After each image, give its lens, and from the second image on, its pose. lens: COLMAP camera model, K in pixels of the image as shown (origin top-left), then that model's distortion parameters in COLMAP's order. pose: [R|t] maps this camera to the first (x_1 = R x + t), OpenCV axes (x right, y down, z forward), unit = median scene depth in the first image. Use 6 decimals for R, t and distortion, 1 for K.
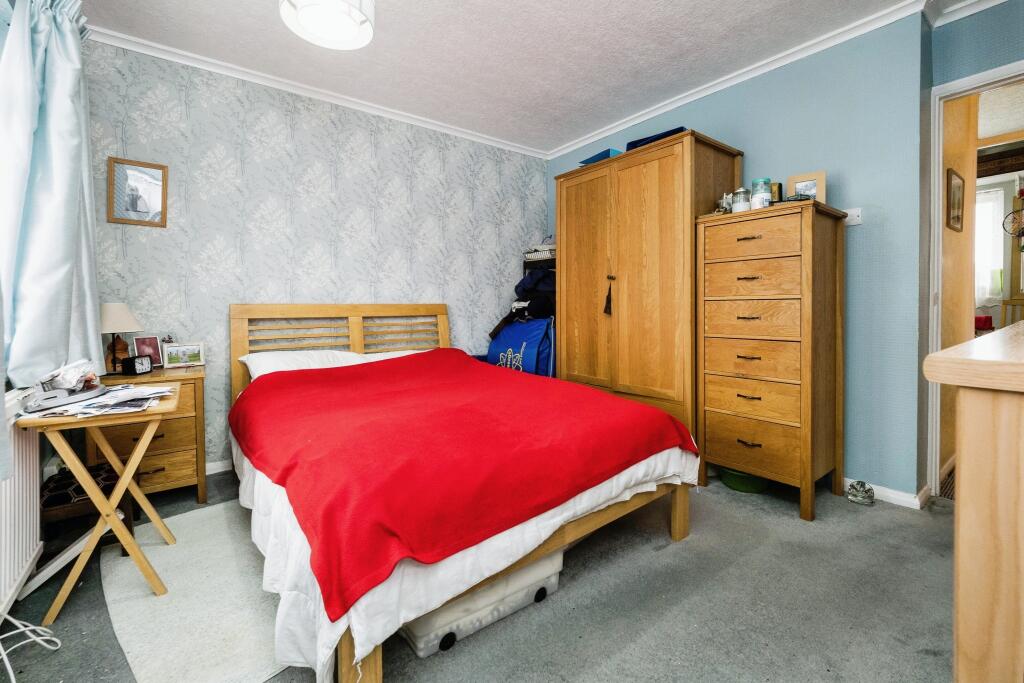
lens RADIAL K [[431.7, 0, 513.2], [0, 431.7, 313.9], [0, 0, 1]] dist [-0.000380, -0.000006]
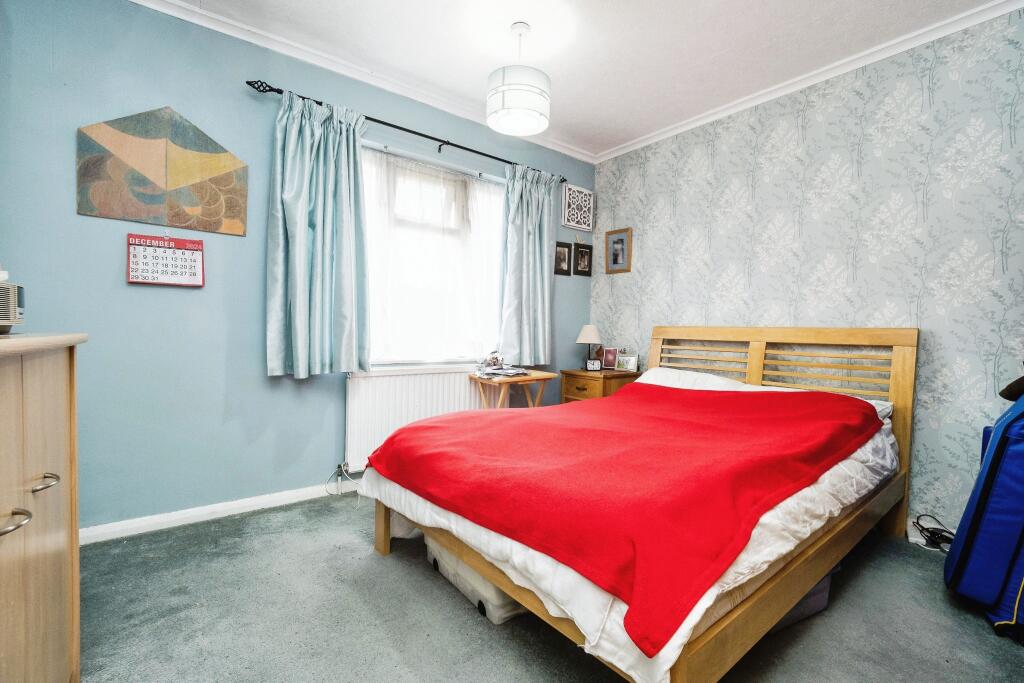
lens RADIAL K [[466.3, 0, 509.8], [0, 466.3, 308.2], [0, 0, 1]] dist [0.145637, -0.000021]
pose [[0.031926, -0.035217, -0.998870, 0.576336], [-0.029343, 0.998915, -0.036157, -0.011446], [0.999059, 0.030464, 0.030858, 0.460817]]
